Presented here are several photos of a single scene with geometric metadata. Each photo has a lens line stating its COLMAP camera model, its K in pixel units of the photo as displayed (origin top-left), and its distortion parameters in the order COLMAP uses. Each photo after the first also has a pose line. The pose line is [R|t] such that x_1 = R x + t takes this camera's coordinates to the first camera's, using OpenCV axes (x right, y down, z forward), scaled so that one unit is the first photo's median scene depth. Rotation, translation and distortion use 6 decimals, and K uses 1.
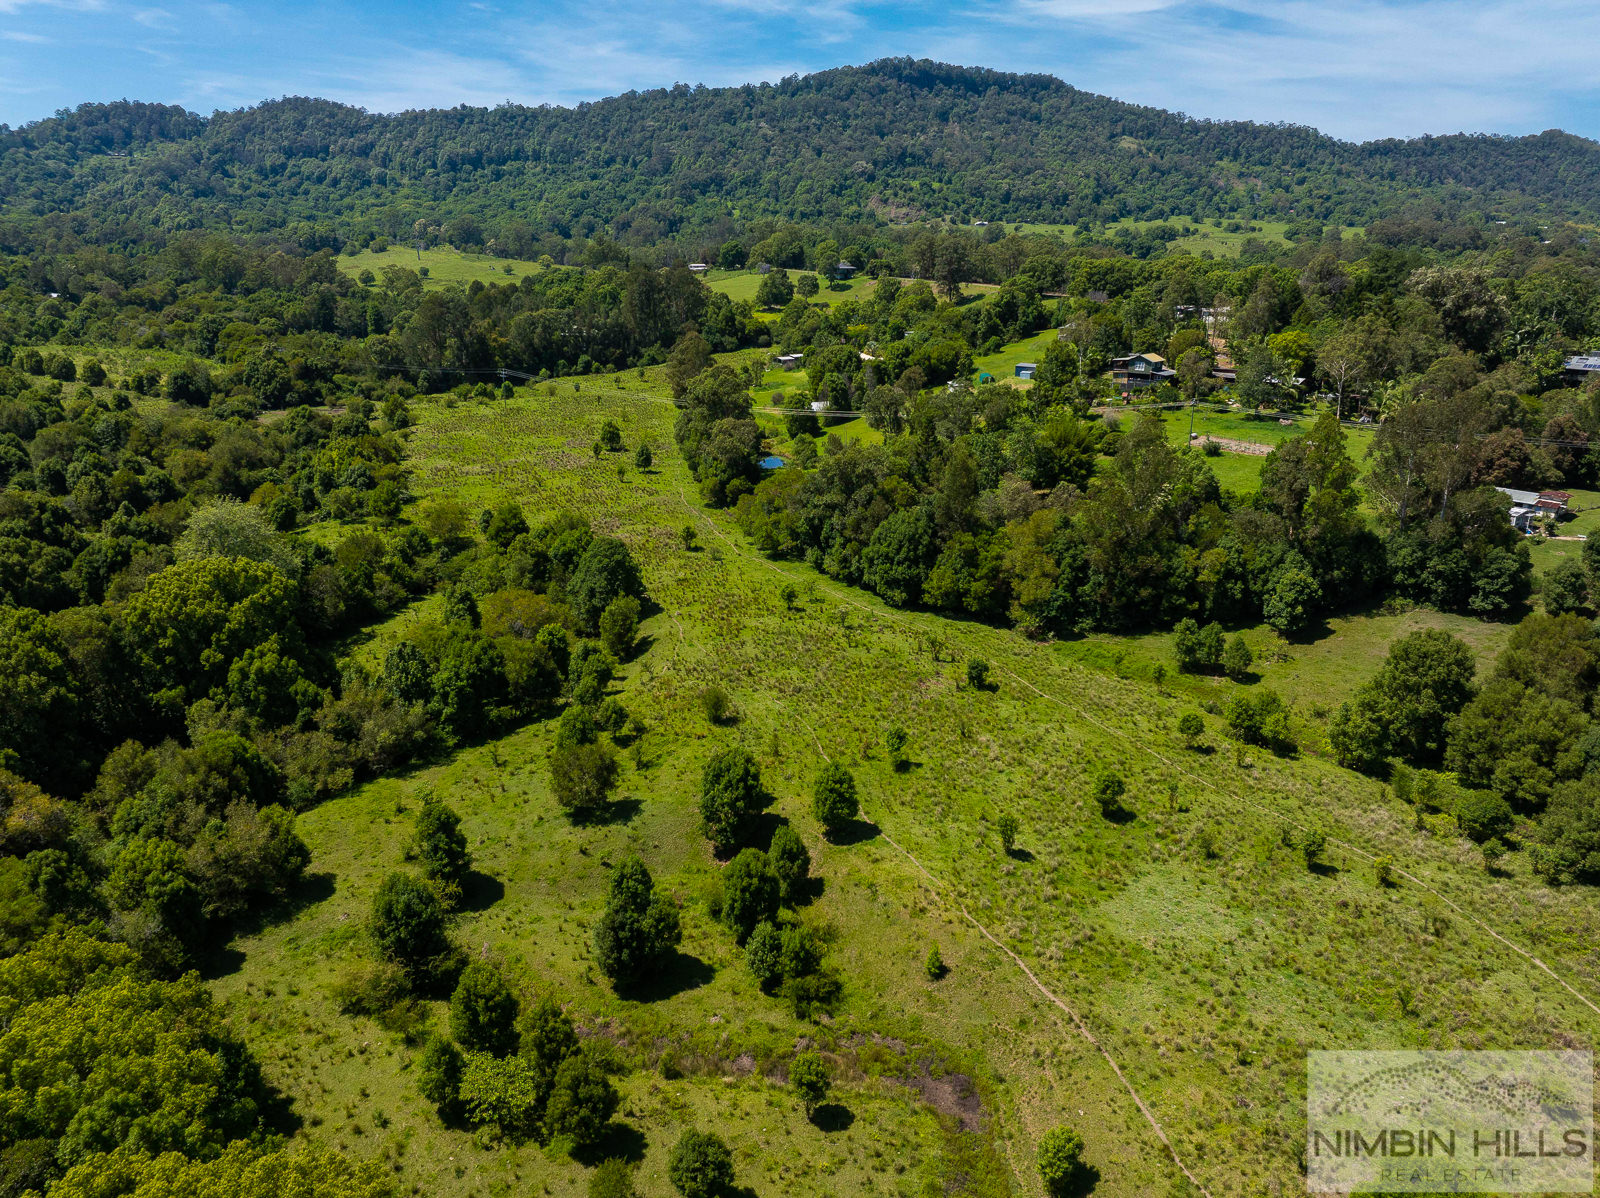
lens RADIAL K [[1127.1, 0, 798.0], [0, 1127.1, 597.3], [0, 0, 1]] dist [-0.054096, 0.026887]
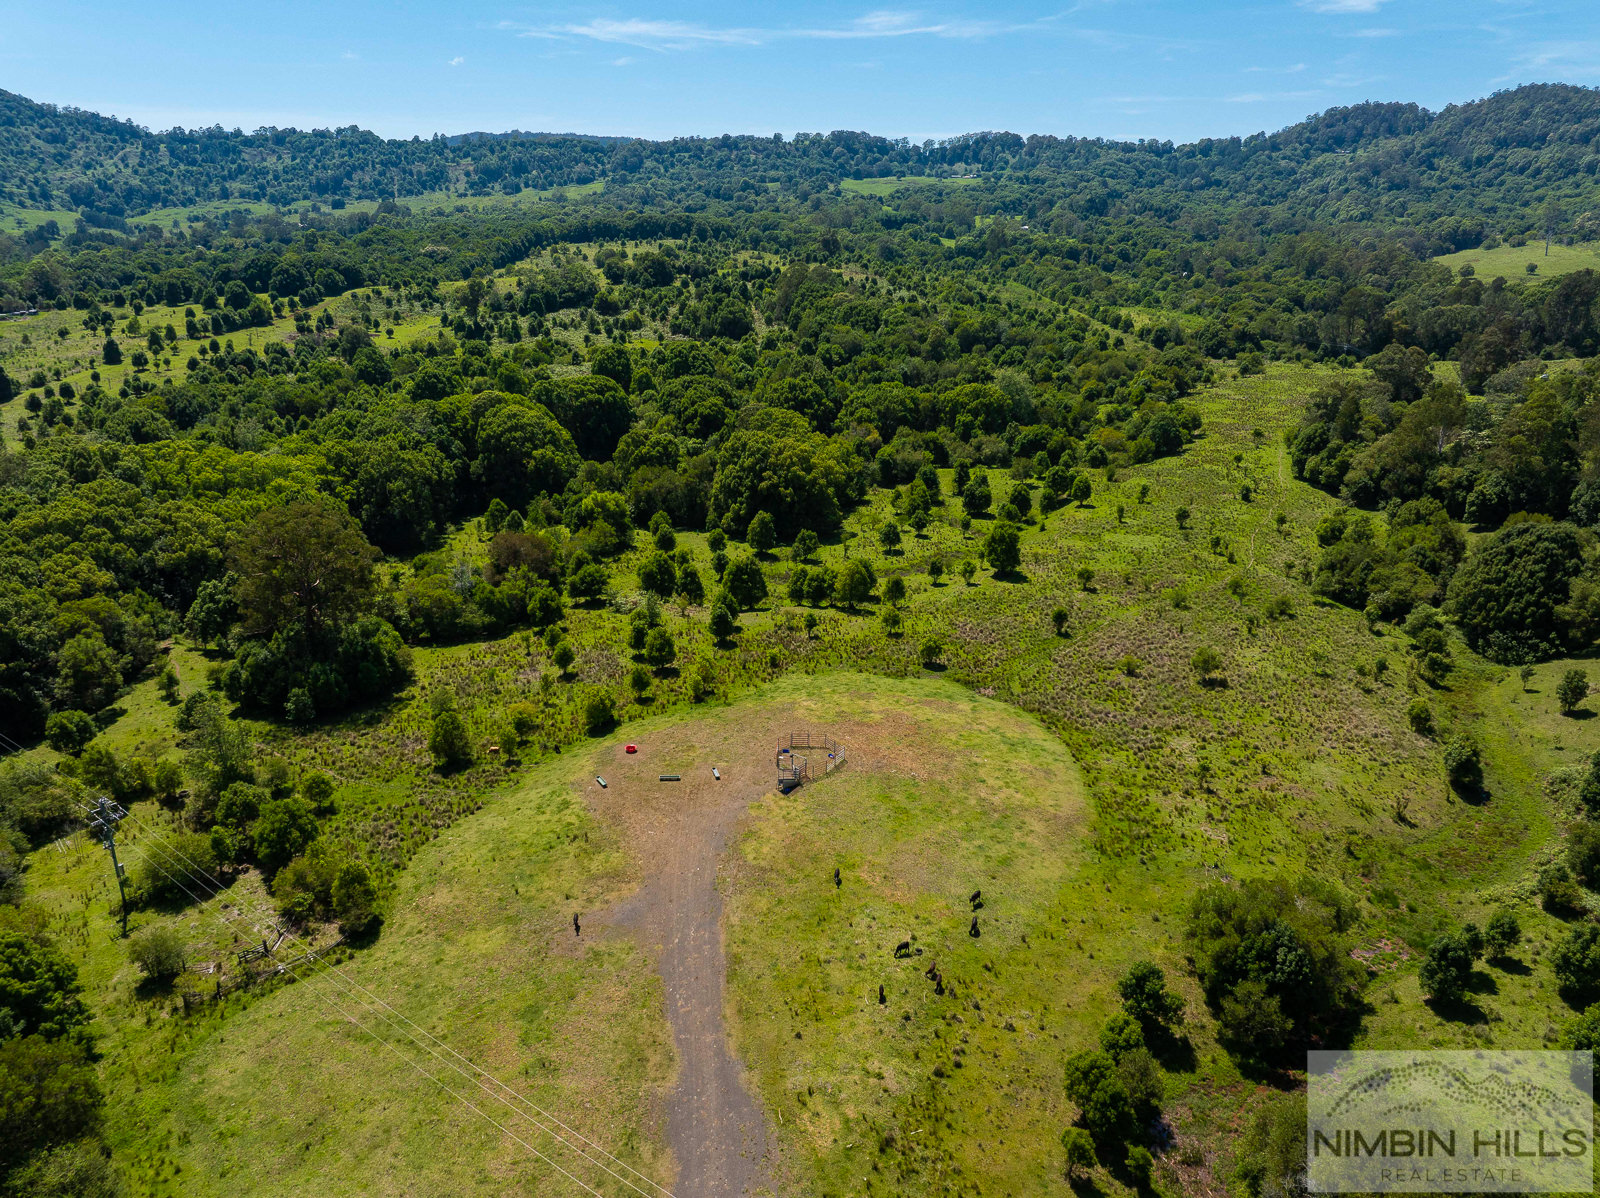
lens RADIAL K [[1127.1, 0, 797.5], [0, 1127.1, 598.6], [0, 0, 1]] dist [-0.054096, 0.026887]
pose [[0.542896, 0.256233, -0.799756, 0.102660], [-0.244542, 0.959282, 0.141342, 0.012322], [0.803407, 0.118840, 0.583450, -0.053360]]
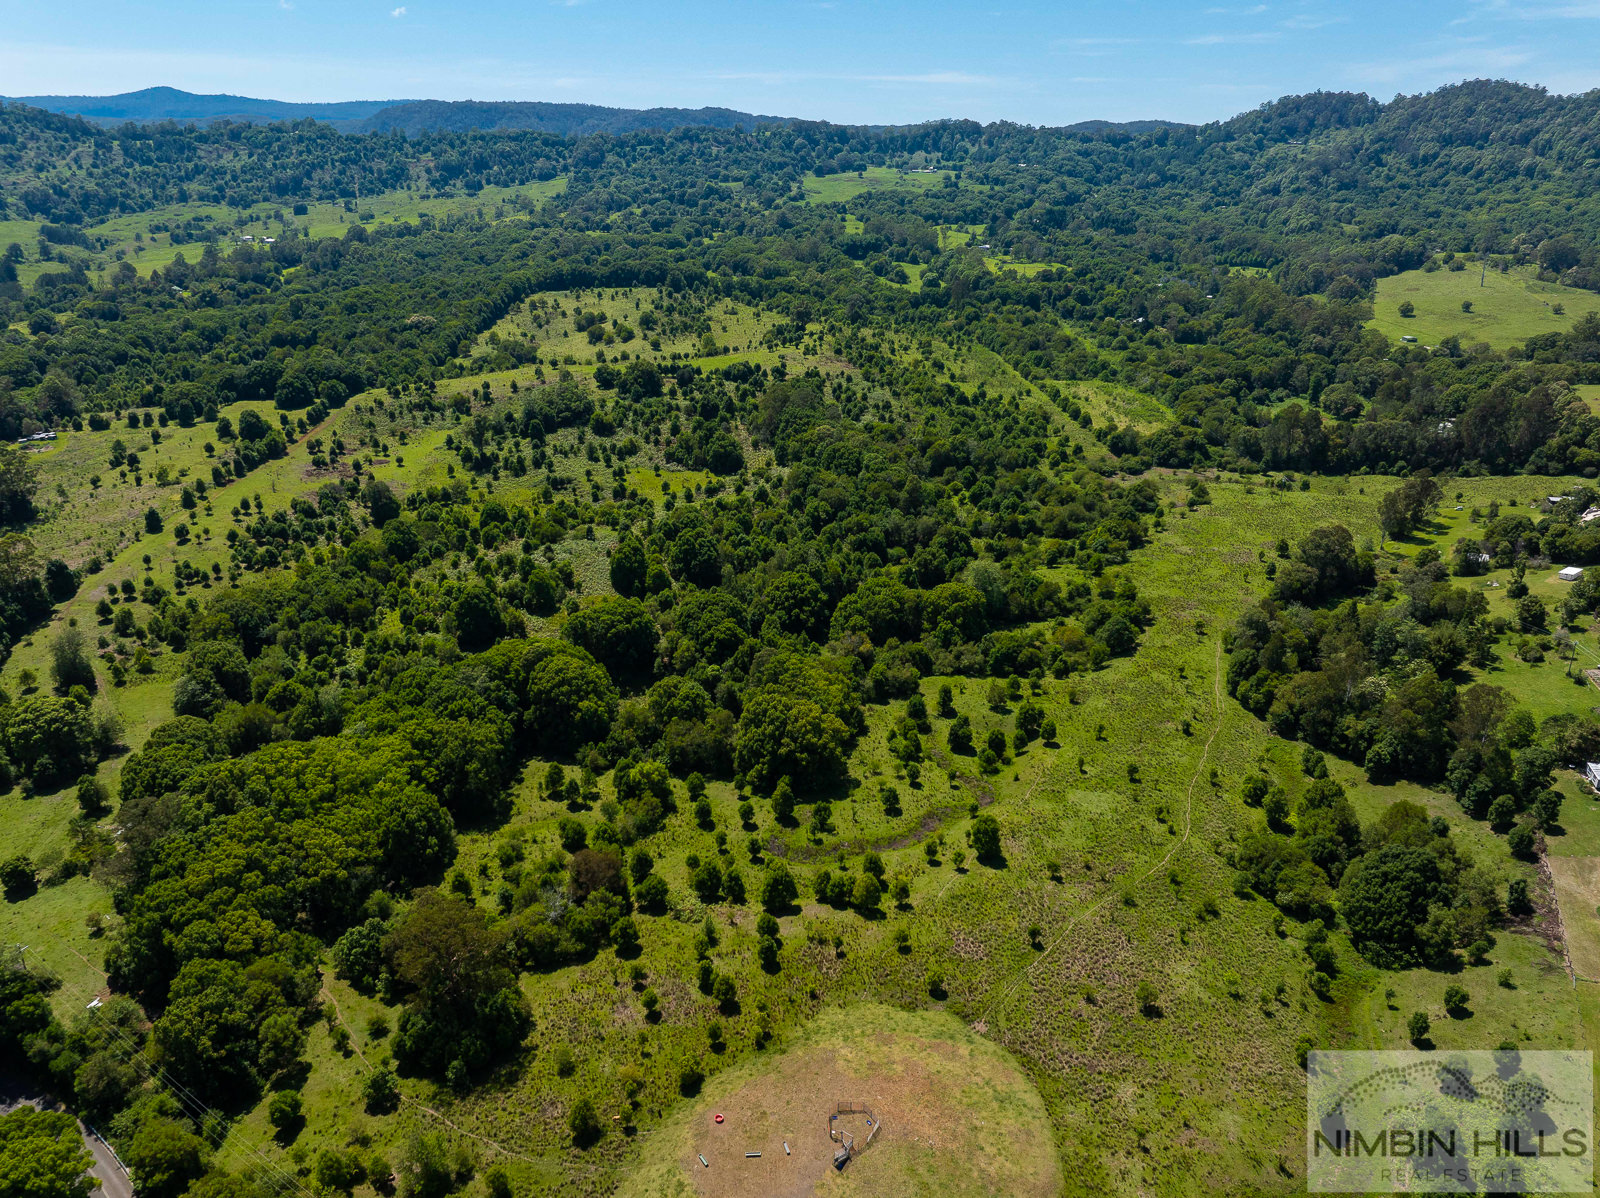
lens RADIAL K [[1127.1, 0, 797.8], [0, 1127.1, 597.6], [0, 0, 1]] dist [-0.054096, 0.026887]
pose [[0.574017, 0.280721, -0.769221, 0.107124], [-0.233869, 0.956474, 0.174537, -0.030412], [0.784736, 0.079710, 0.614684, -0.078069]]
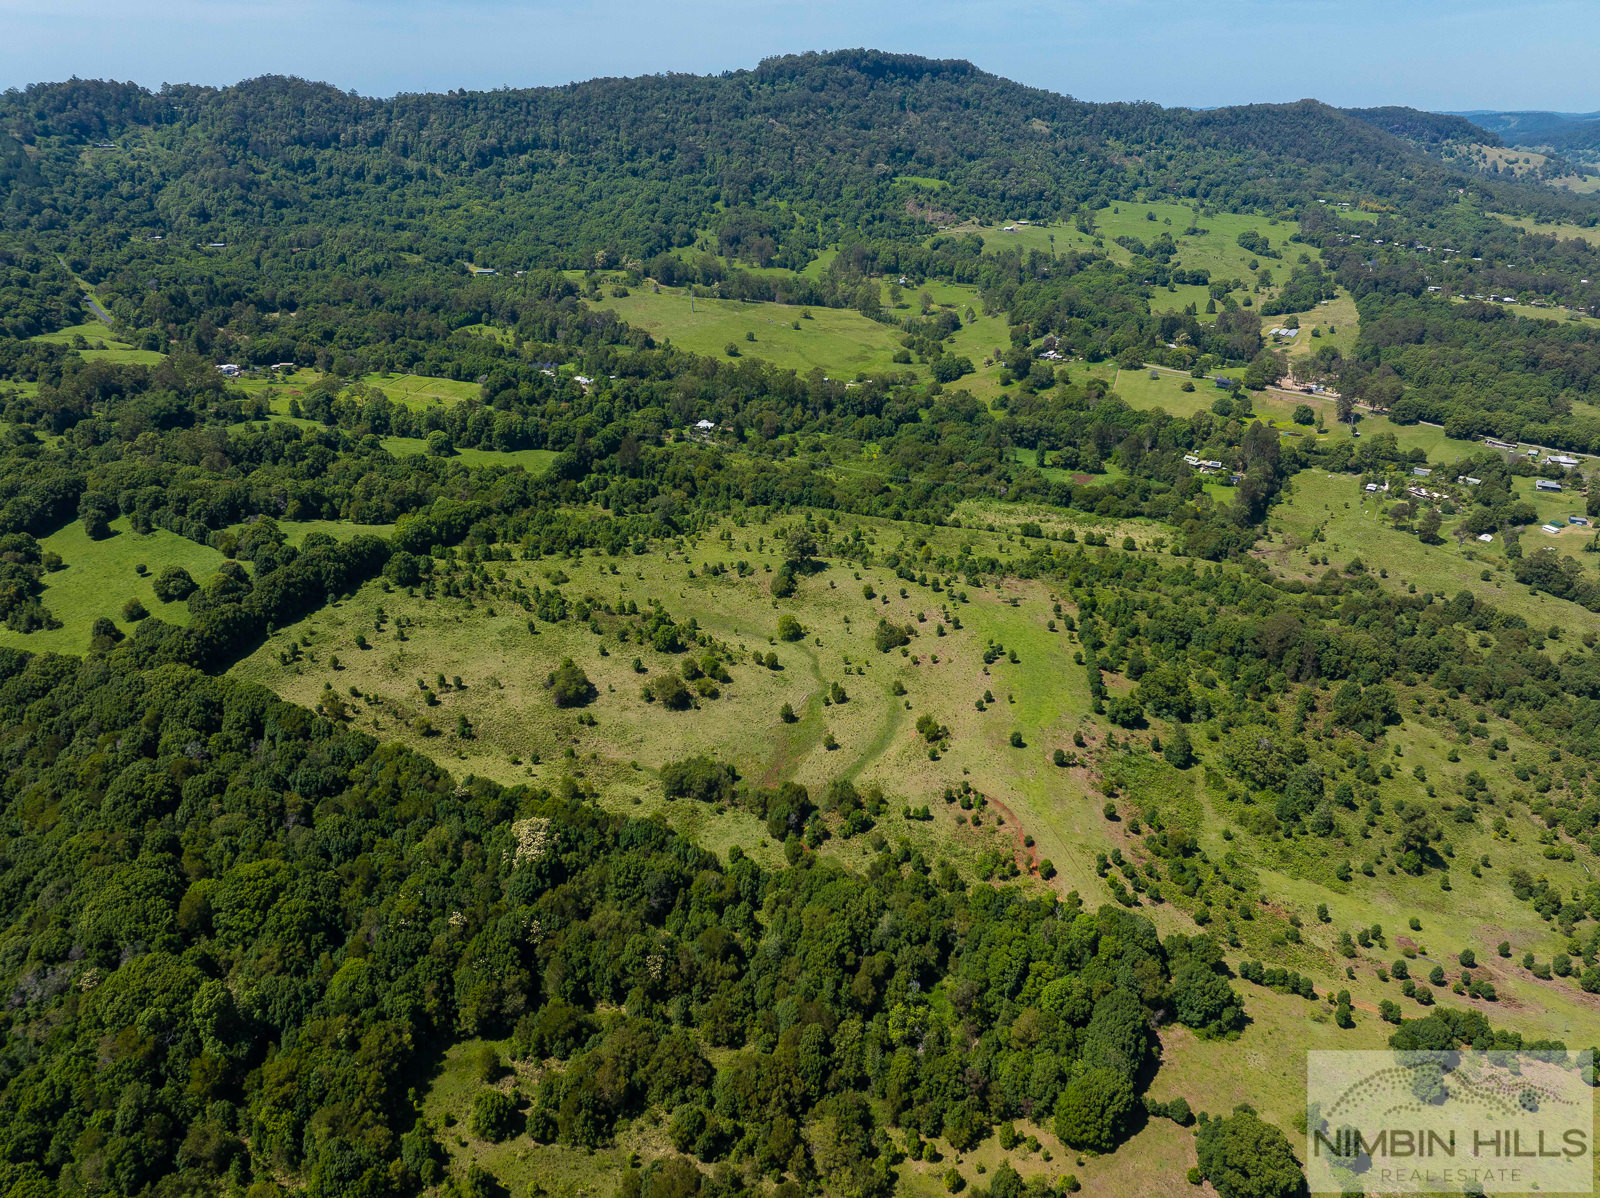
lens RADIAL K [[1127.1, 0, 799.4], [0, 1127.1, 587.3], [0, 0, 1]] dist [-0.054096, 0.026887]
pose [[0.953104, -0.121515, 0.277176, -0.358941], [0.087317, 0.987317, 0.132594, -0.095310], [-0.289773, -0.102174, 0.951626, -0.138784]]
